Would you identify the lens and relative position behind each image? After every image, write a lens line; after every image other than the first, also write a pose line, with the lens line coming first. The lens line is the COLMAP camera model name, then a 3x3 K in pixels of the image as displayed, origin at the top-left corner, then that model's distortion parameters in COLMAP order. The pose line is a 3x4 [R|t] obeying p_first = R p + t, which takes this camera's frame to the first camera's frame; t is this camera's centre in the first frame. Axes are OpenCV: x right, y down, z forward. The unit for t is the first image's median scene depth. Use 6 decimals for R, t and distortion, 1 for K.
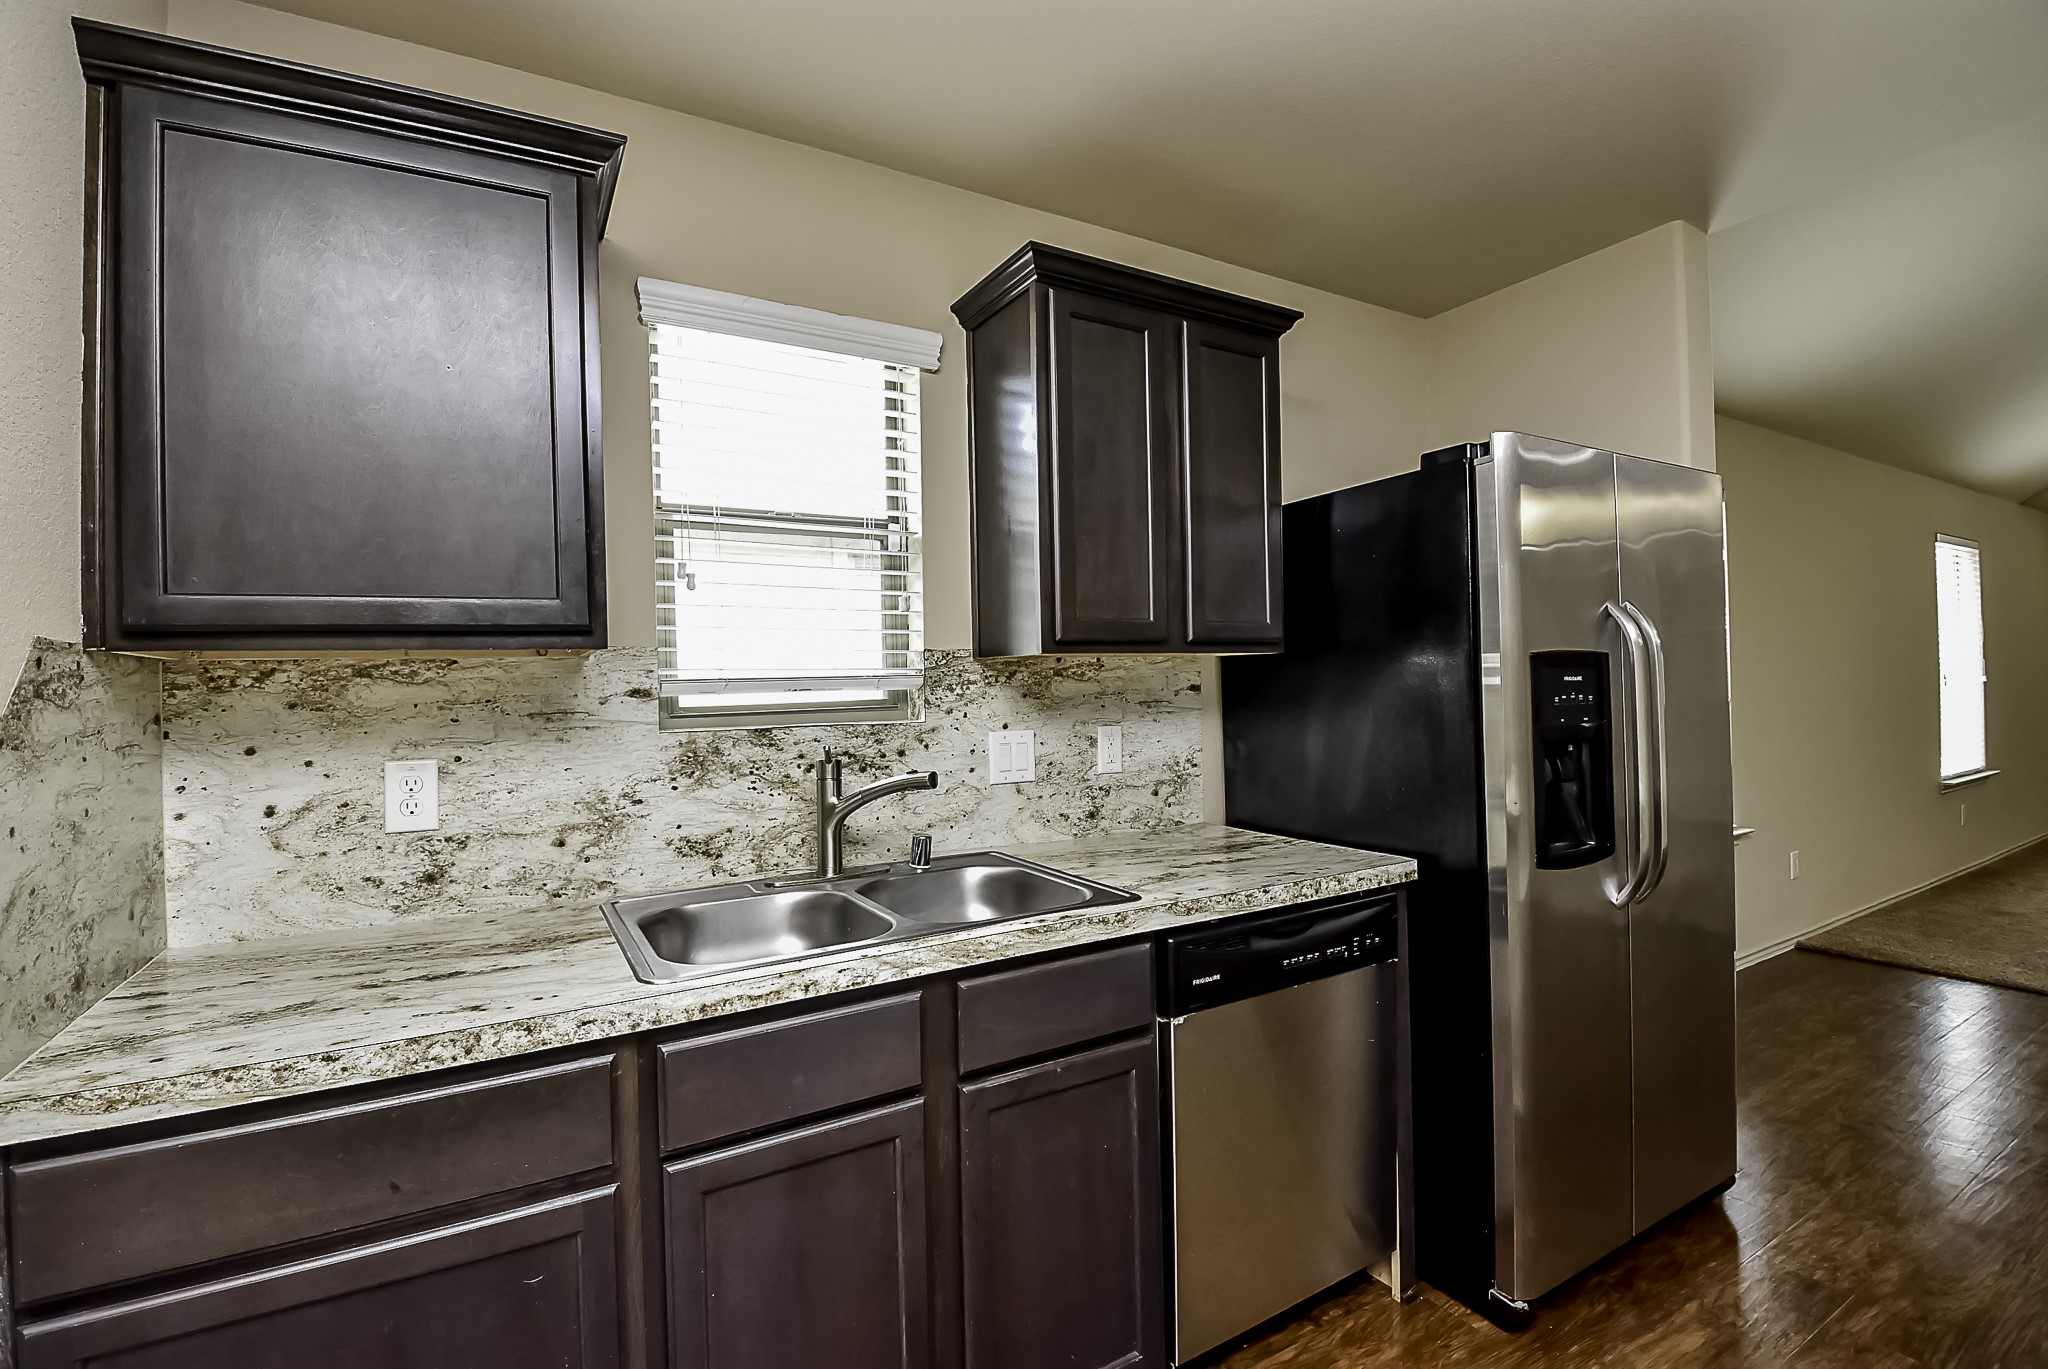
lens RADIAL K [[902.7, 0, 1020.2], [0, 902.7, 675.2], [0, 0, 1]] dist [0.003570, -0.016630]
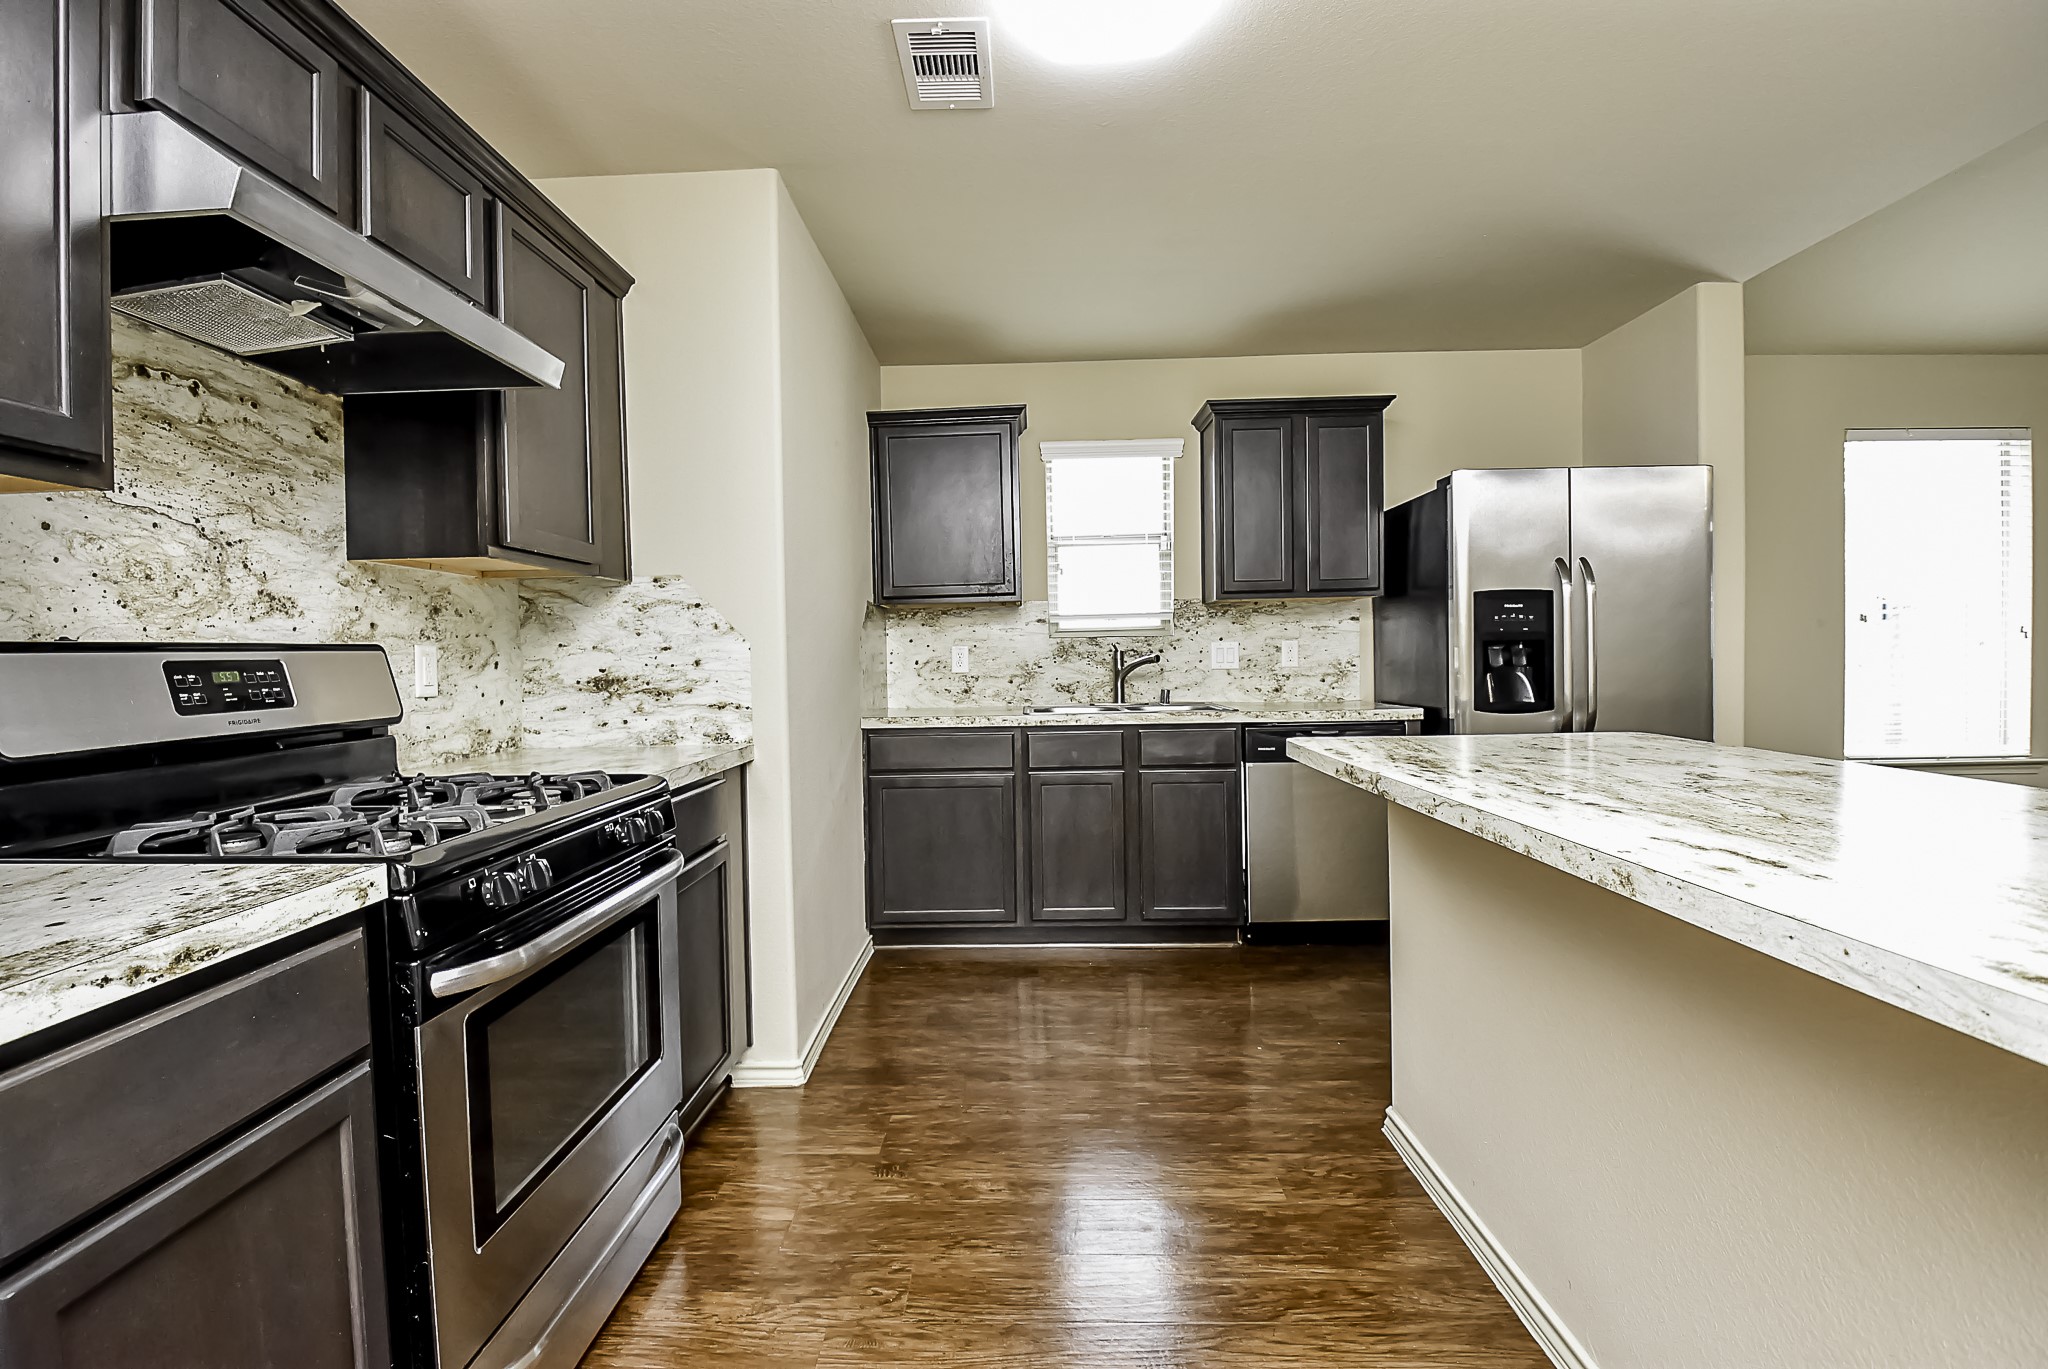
lens RADIAL K [[902.7, 0, 1007.8], [0, 902.7, 675.4], [0, 0, 1]] dist [0.003570, -0.016630]
pose [[0.850710, 0.018115, -0.525324, 0.715043], [0.005102, 0.999074, 0.042714, 0.059281], [0.525611, -0.039018, 0.849830, -1.008070]]
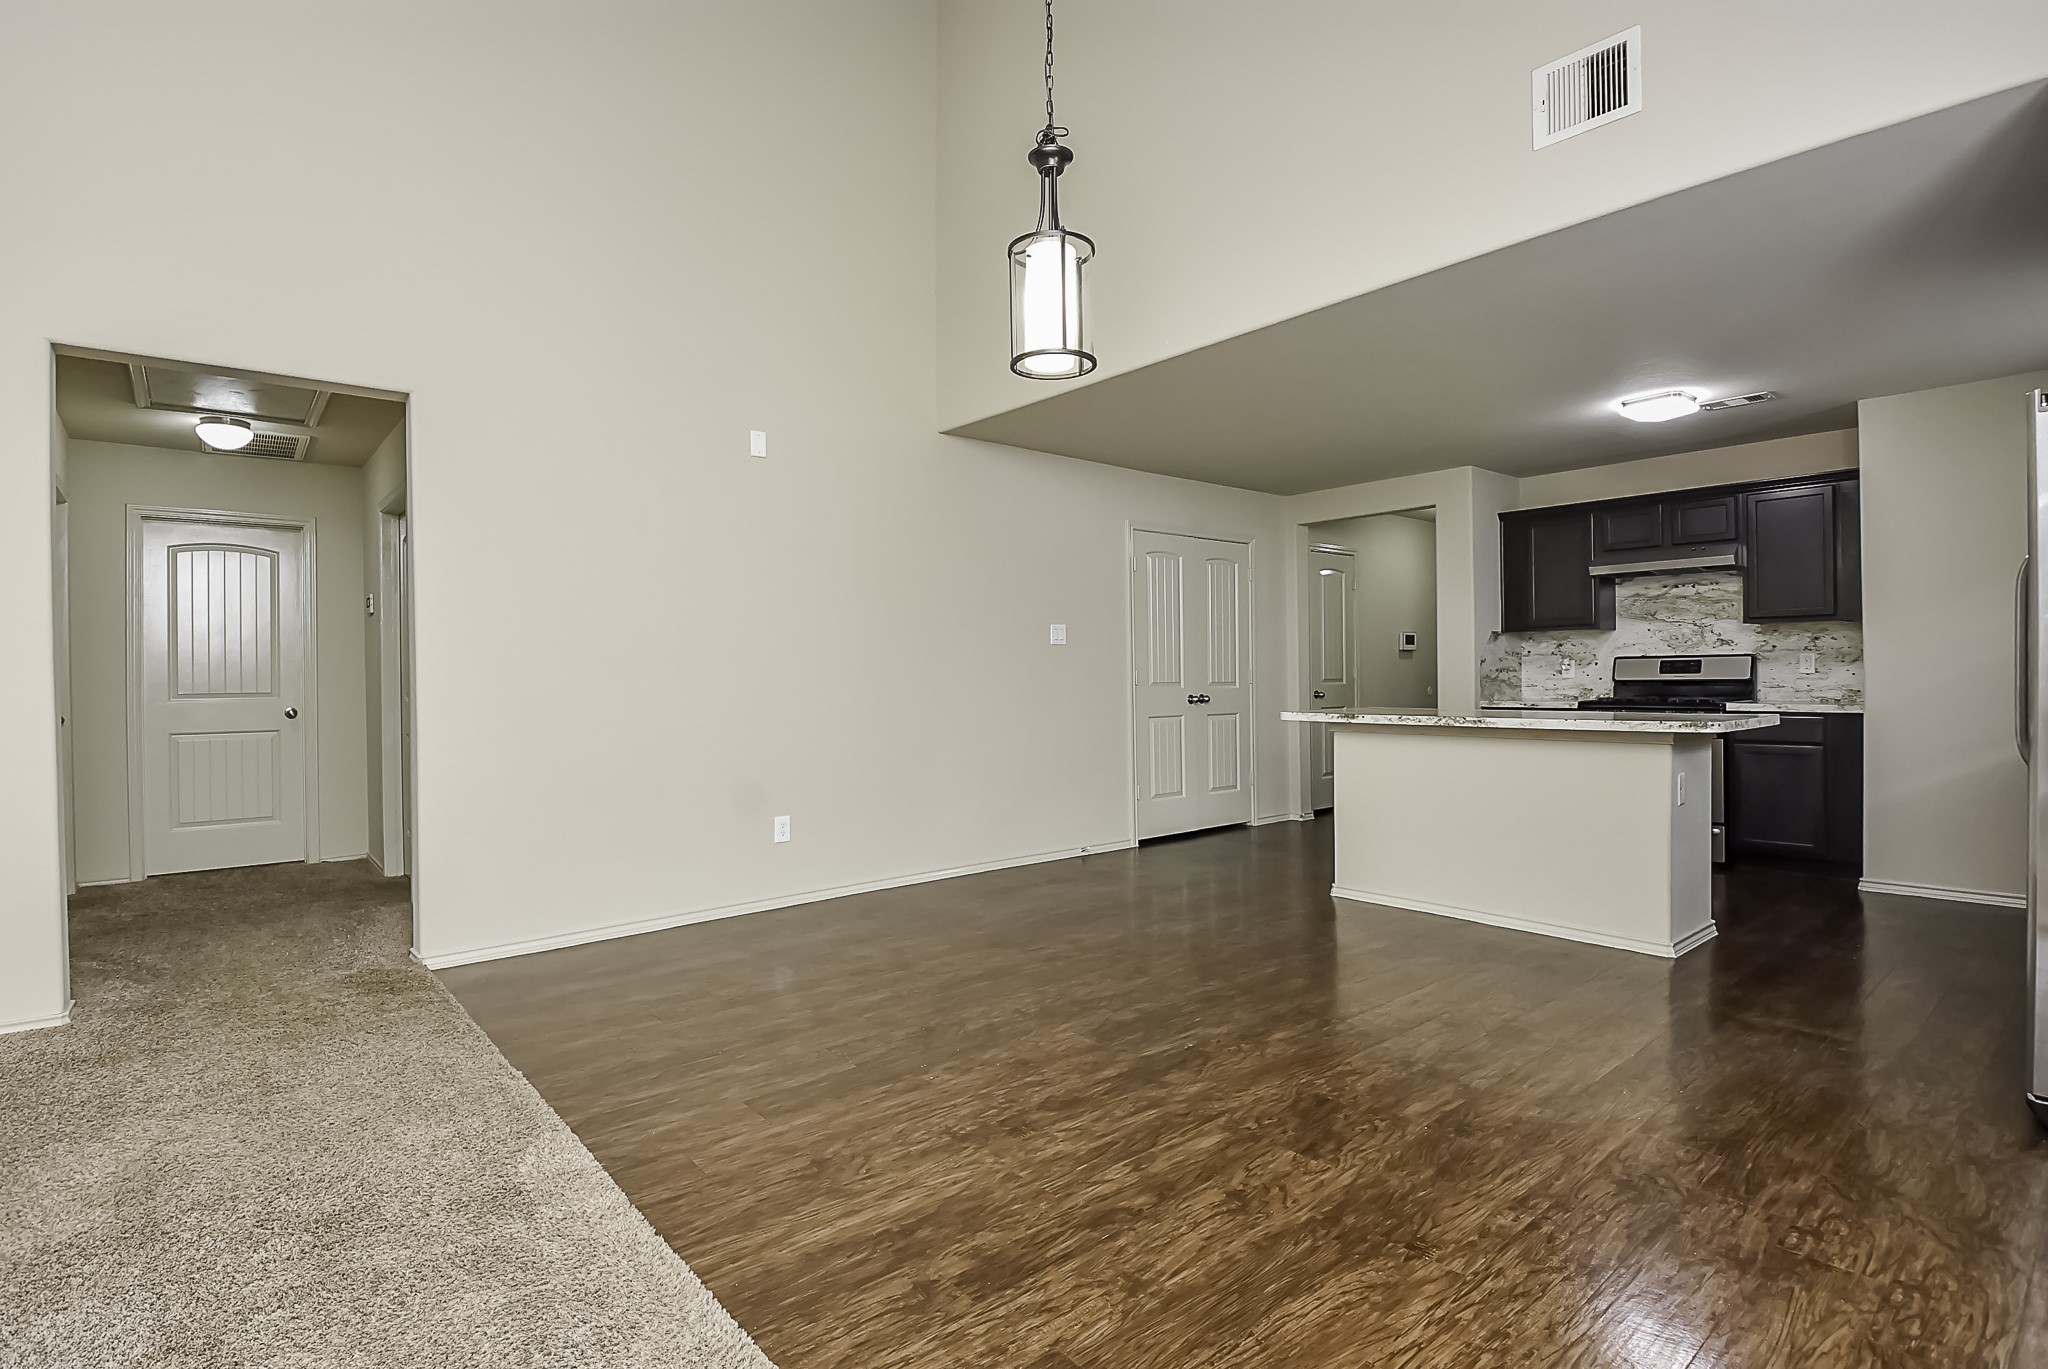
lens RADIAL K [[994.7, 0, 1021.1], [0, 994.7, 682.1], [0, 0, 1]] dist [-0.015021, -0.006714]
pose [[-0.983647, 0.032339, -0.177181, 2.532725], [0.032094, 0.999476, 0.004250, 0.065481], [0.177226, -0.001506, -0.984169, 2.275574]]
